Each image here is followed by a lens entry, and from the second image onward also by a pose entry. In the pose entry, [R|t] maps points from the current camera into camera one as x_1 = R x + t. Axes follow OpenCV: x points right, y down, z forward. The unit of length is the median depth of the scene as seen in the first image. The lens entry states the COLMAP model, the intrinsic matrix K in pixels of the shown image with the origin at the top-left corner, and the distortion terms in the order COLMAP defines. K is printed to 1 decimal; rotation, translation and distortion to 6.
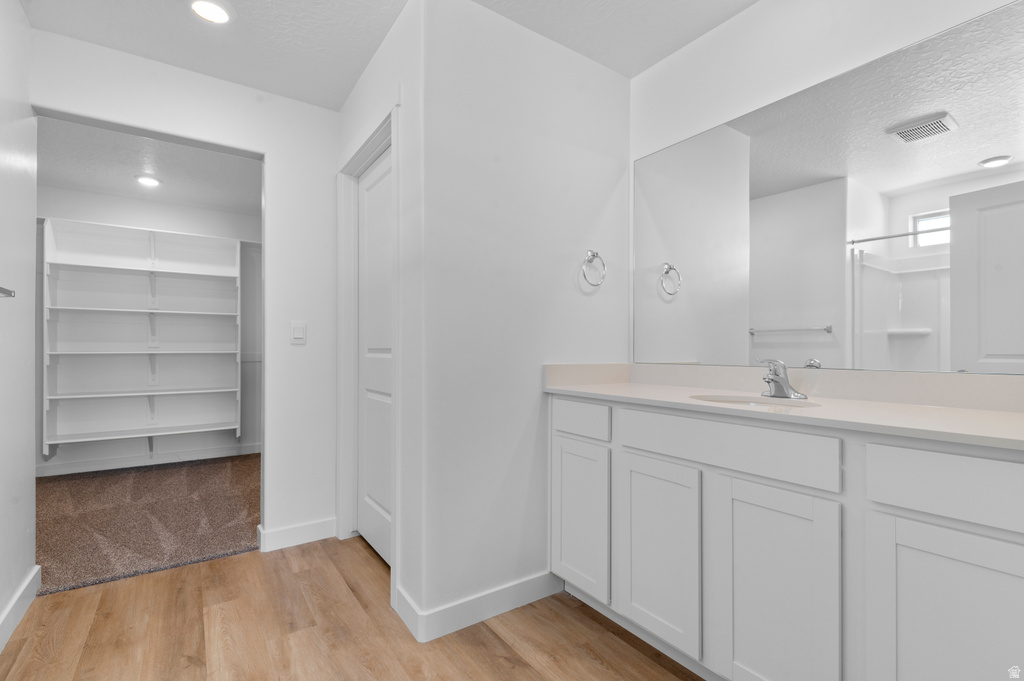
lens RADIAL K [[473.8, 0, 517.3], [0, 473.8, 358.4], [0, 0, 1]] dist [0.017931, -0.009528]
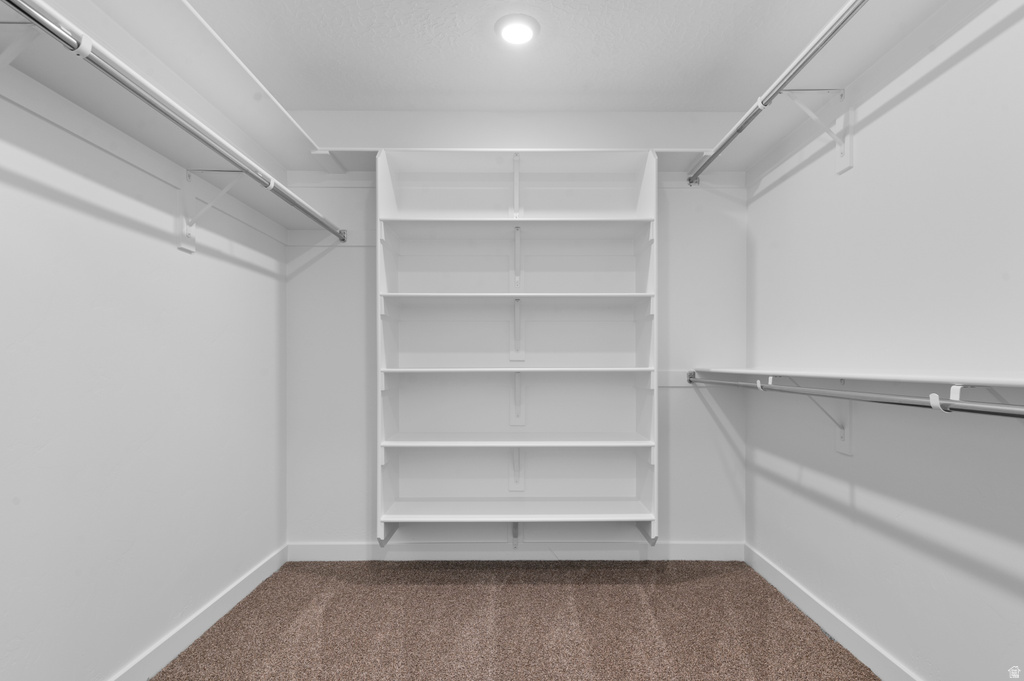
lens RADIAL K [[526.3, 0, 526.2], [0, 526.3, 369.9], [0, 0, 1]] dist [0.002949, 0.000142]
pose [[0.825791, -0.000900, -0.563975, -0.618470], [-0.005144, 0.999945, -0.009129, -0.008852], [0.563952, 0.010440, 0.825741, 0.750167]]
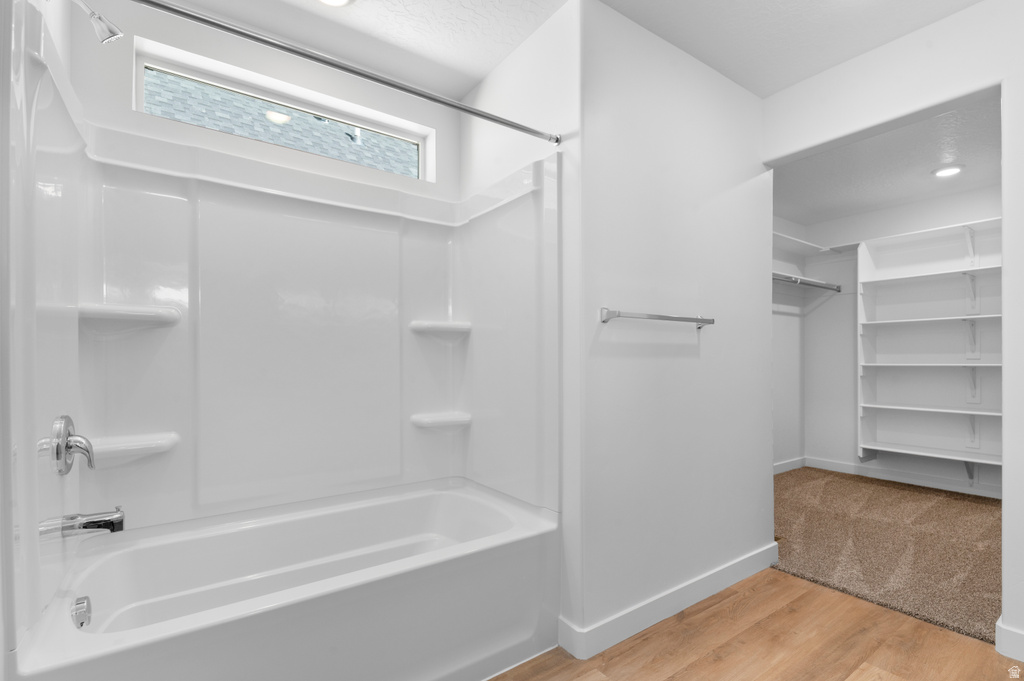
lens RADIAL K [[473.8, 0, 517.3], [0, 473.8, 358.4], [0, 0, 1]] dist [0.017931, -0.009528]
pose [[0.007960, -0.008038, -0.999936, 0.151083], [-0.015703, 0.999843, -0.008162, -0.005530], [0.999845, 0.015767, 0.007833, 0.268878]]
